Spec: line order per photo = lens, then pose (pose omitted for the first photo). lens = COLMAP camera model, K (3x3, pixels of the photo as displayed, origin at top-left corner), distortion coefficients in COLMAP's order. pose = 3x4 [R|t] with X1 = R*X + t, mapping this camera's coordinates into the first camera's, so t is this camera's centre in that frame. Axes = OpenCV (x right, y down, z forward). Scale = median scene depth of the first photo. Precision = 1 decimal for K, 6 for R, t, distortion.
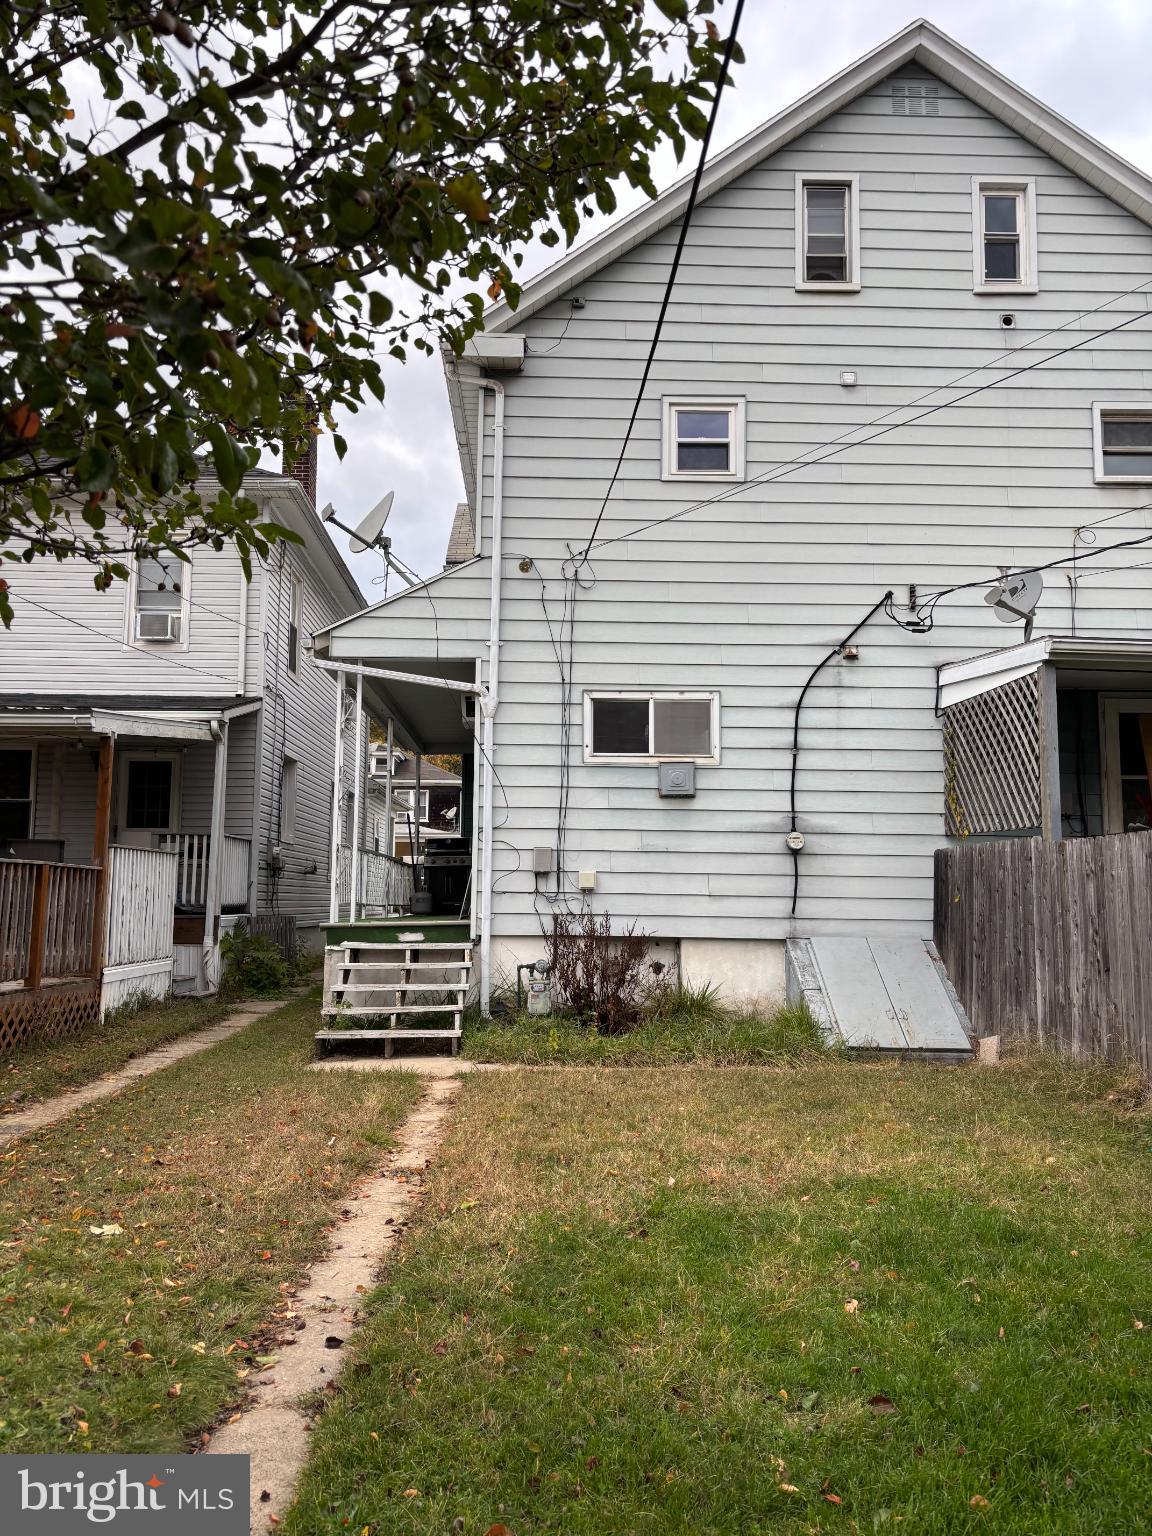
lens RADIAL K [[1153.6, 0, 578.4], [0, 1153.6, 765.5], [0, 0, 1]] dist [0.054545, -0.055455]
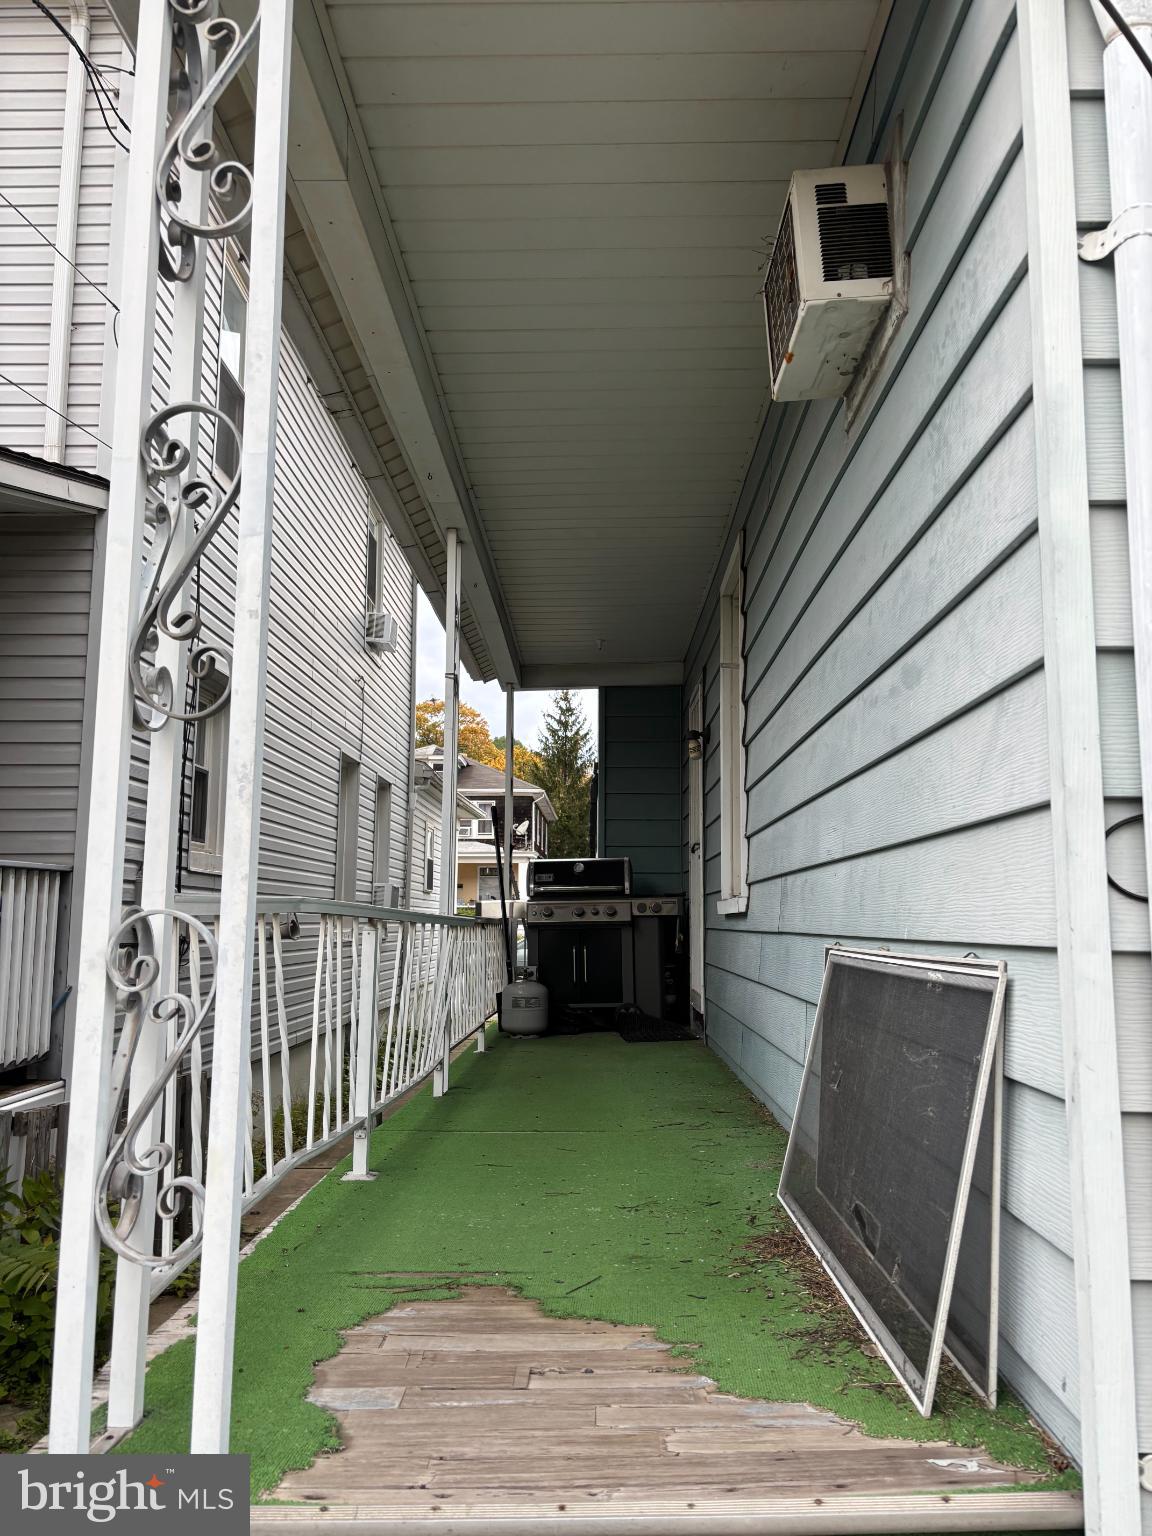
lens RADIAL K [[1153.6, 0, 578.4], [0, 1153.6, 765.5], [0, 0, 1]] dist [0.054545, -0.055455]
pose [[0.998710, -0.007391, -0.050240, -0.101567], [0.006589, 0.999849, -0.016104, 0.036700], [0.050351, 0.015753, 0.998607, 0.613381]]
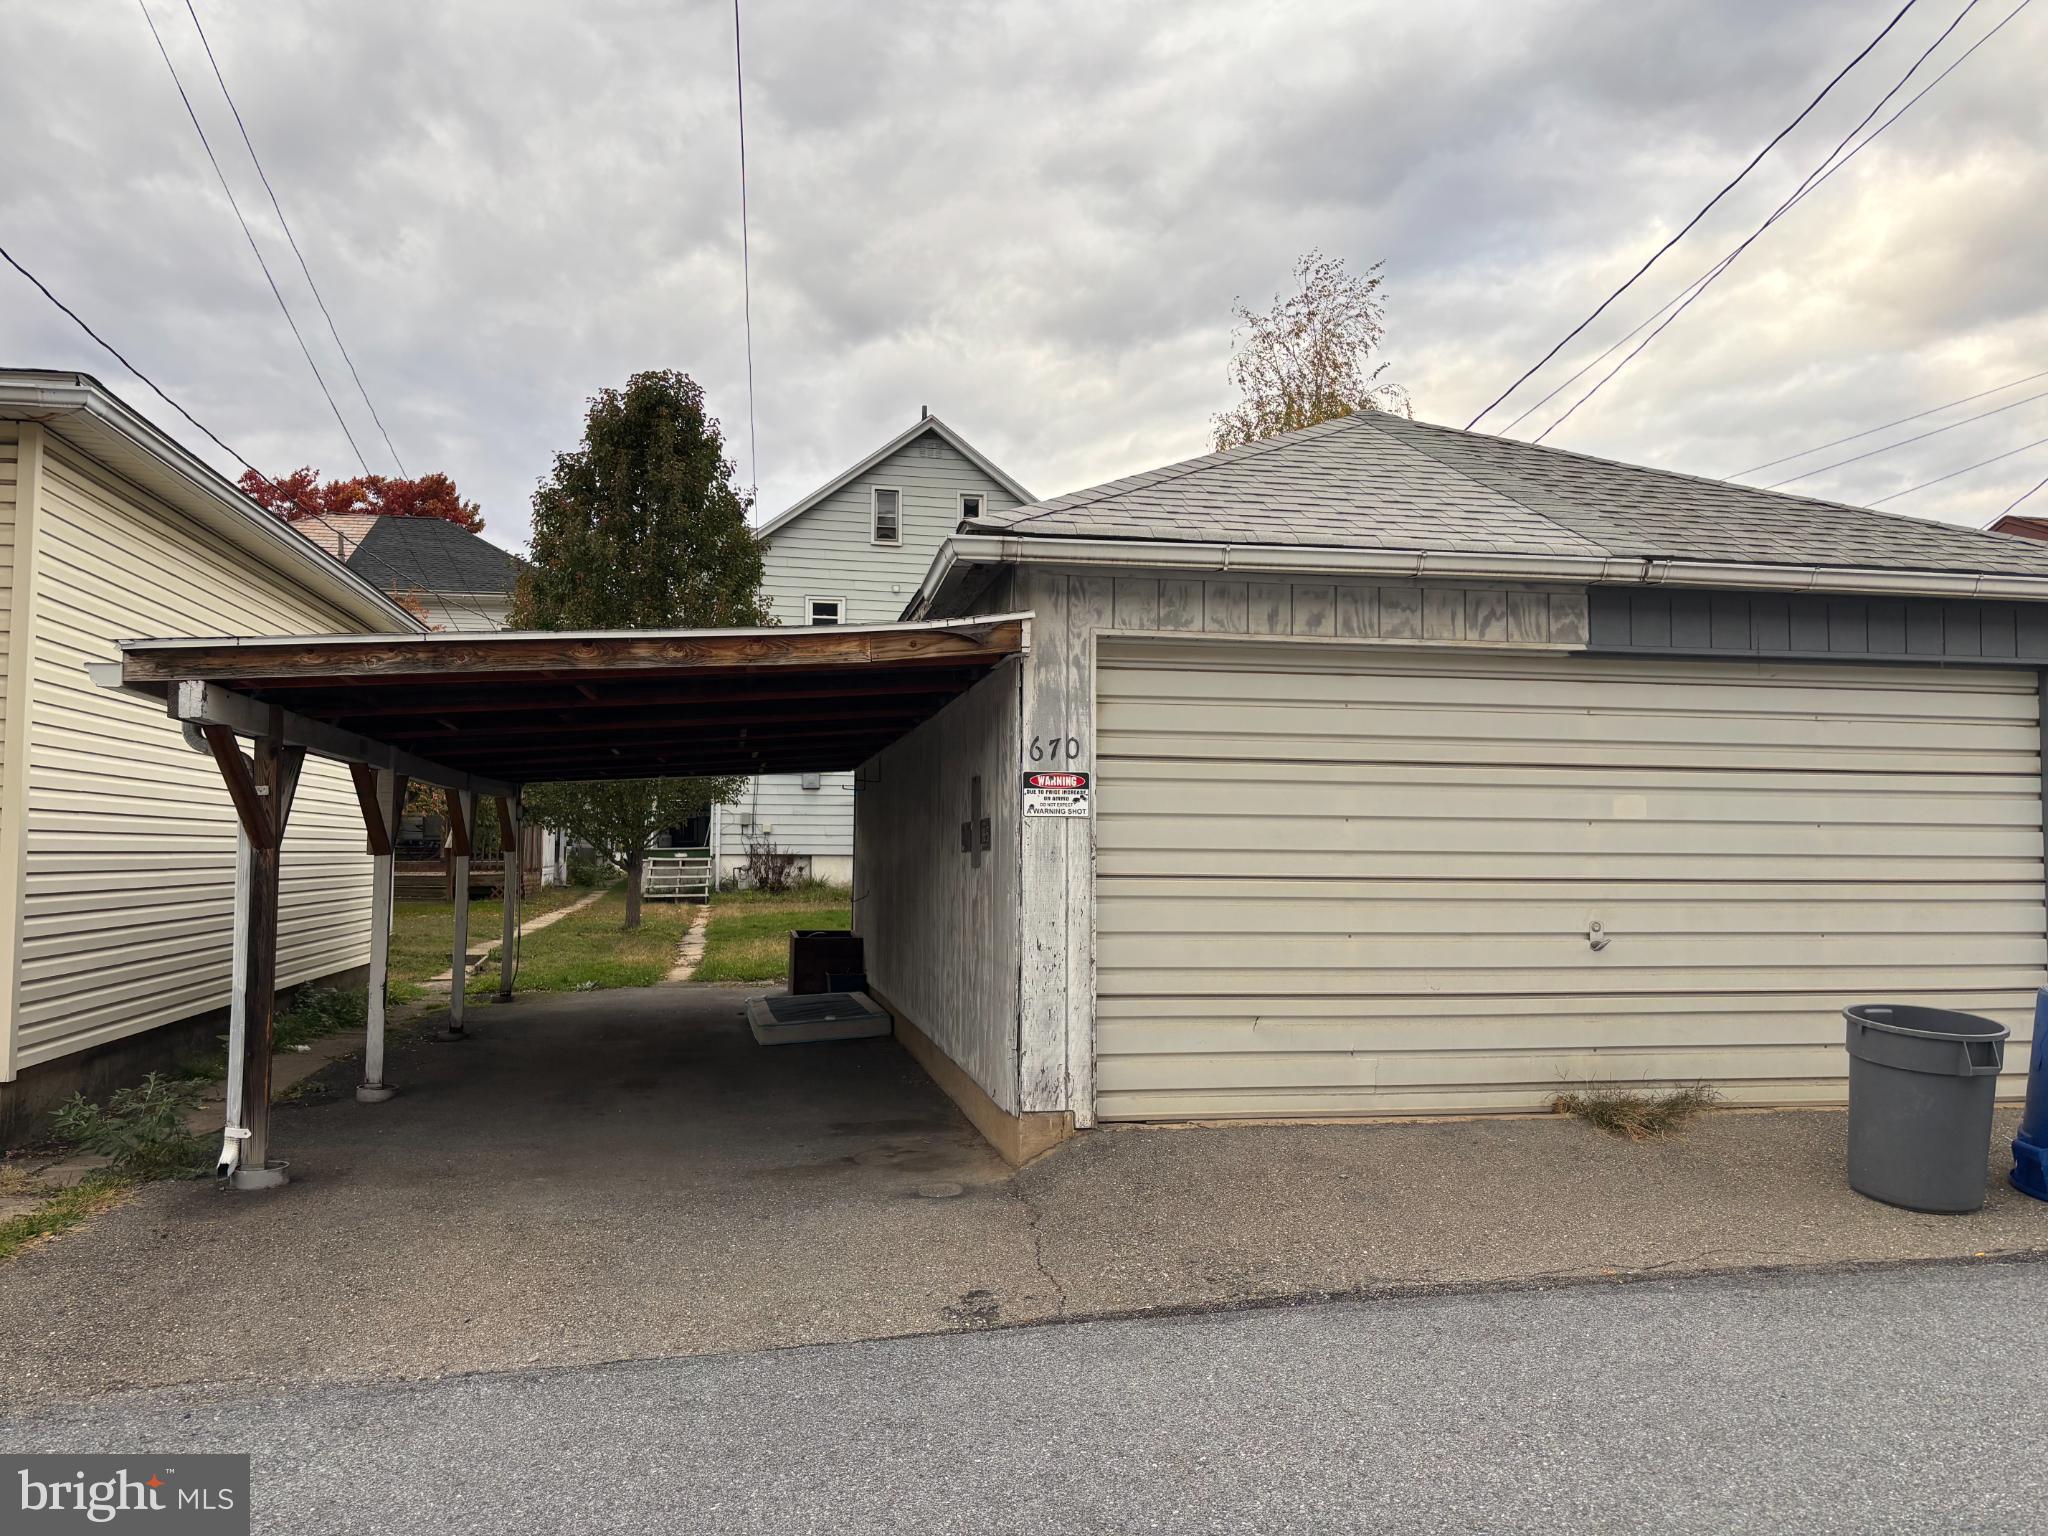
lens RADIAL K [[1538.2, 0, 1035.2], [0, 1538.2, 767.5], [0, 0, 1]] dist [0.054545, -0.055455]
pose [[0.987781, 0.005249, 0.155763, 0.052976], [-0.014395, 0.998233, 0.057647, -0.180908], [-0.155185, -0.059185, 0.986111, -1.846758]]
